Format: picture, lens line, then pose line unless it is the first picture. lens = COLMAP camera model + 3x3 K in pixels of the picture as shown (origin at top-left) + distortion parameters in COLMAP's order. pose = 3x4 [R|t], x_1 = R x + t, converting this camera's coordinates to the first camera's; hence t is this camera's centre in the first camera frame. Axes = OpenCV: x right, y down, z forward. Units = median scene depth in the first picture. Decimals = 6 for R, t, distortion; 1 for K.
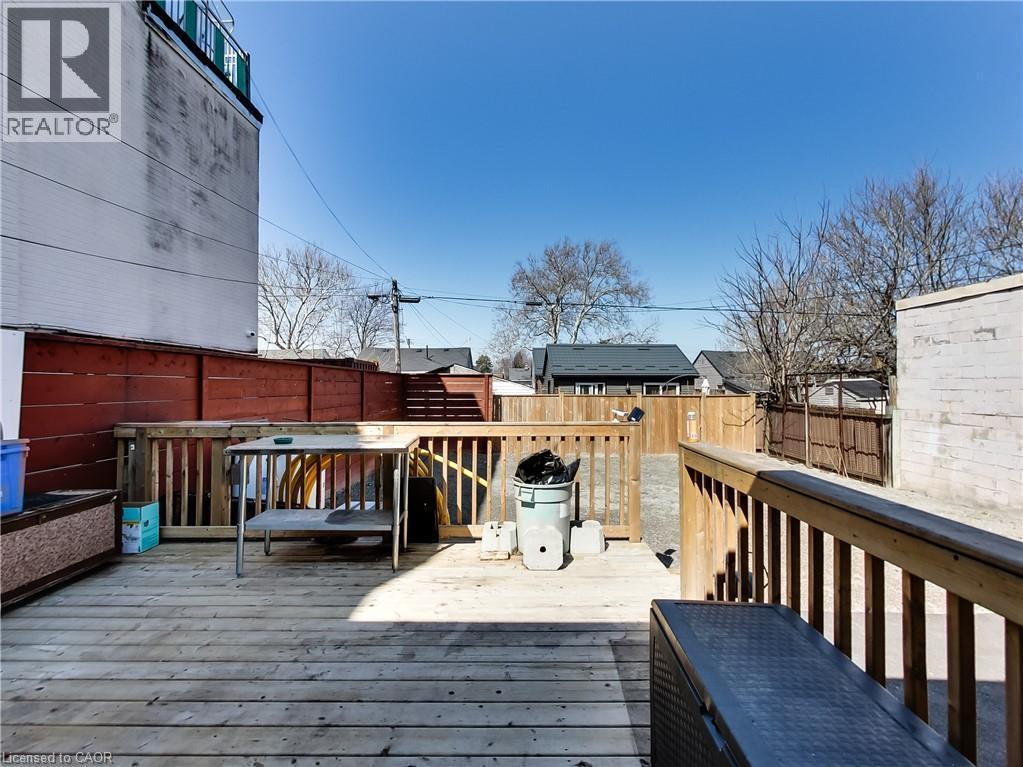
lens RADIAL K [[475.6, 0, 511.5], [0, 475.6, 383.5], [0, 0, 1]] dist [-0.000596, 0.000047]
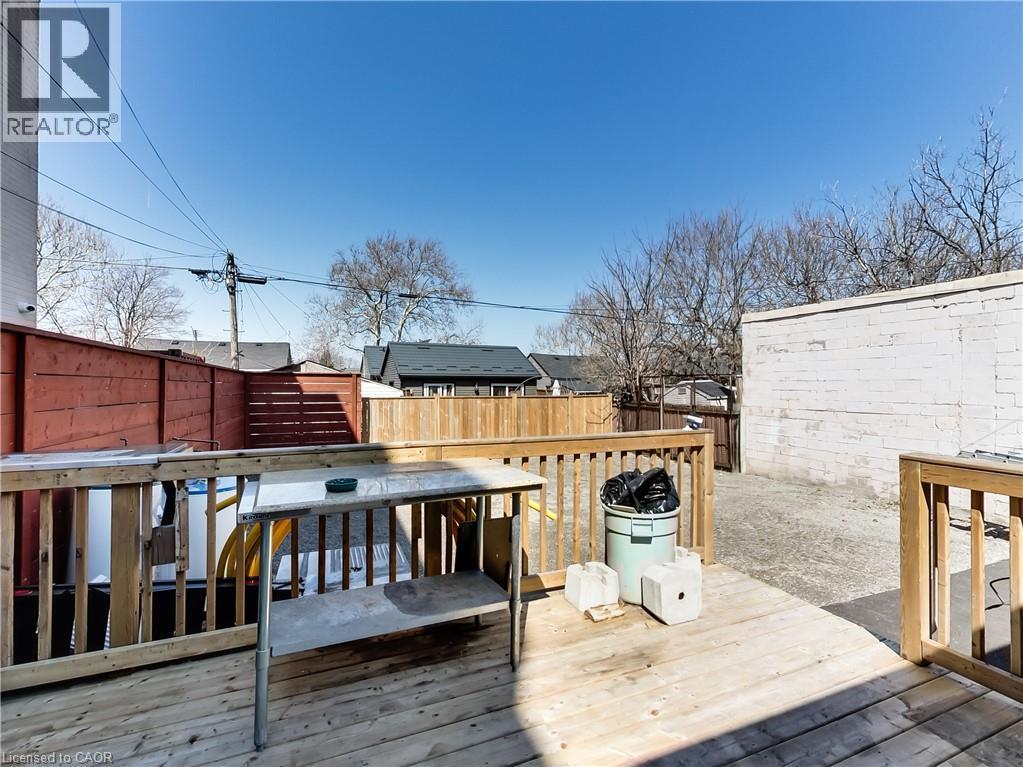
lens RADIAL K [[475.6, 0, 511.5], [0, 475.6, 383.5], [0, 0, 1]] dist [-0.000596, 0.000047]
pose [[0.921674, 0.001870, 0.387961, -0.131242], [-0.001392, 0.999998, -0.001514, -0.000489], [-0.387963, 0.000855, 0.921675, 0.100834]]
